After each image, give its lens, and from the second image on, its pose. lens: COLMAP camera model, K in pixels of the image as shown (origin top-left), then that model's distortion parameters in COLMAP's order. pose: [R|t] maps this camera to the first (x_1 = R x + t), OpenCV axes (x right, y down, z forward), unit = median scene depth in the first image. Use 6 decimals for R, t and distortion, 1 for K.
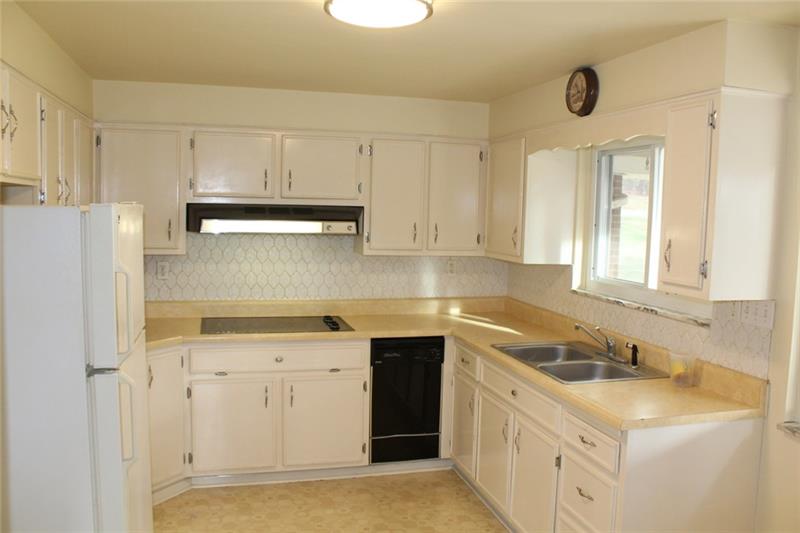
lens RADIAL K [[675.4, 0, 400.0], [0, 675.4, 266.5], [0, 0, 1]] dist [-0.146878, 0.116259]
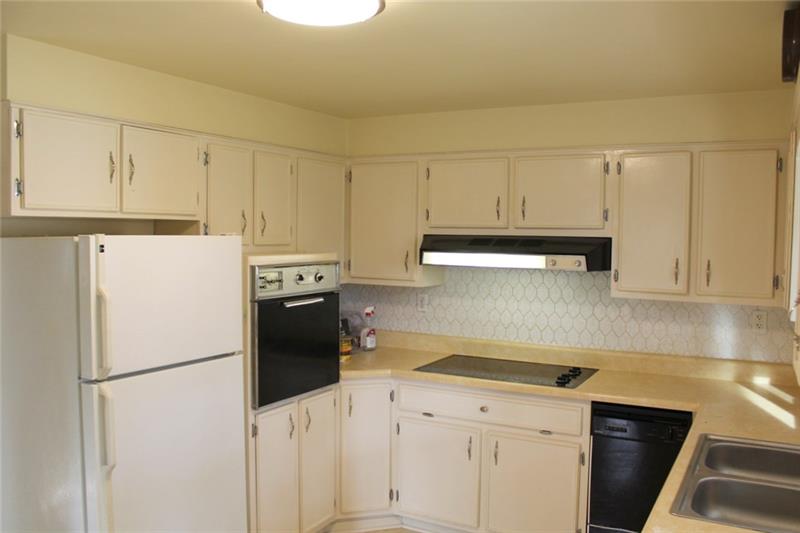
lens RADIAL K [[675.4, 0, 400.0], [0, 675.4, 266.5], [0, 0, 1]] dist [-0.146878, 0.116259]
pose [[0.721170, 0.018761, -0.692504, 0.318015], [-0.056047, 0.997936, -0.031331, -0.014515], [0.690488, 0.061407, 0.720733, 0.245424]]
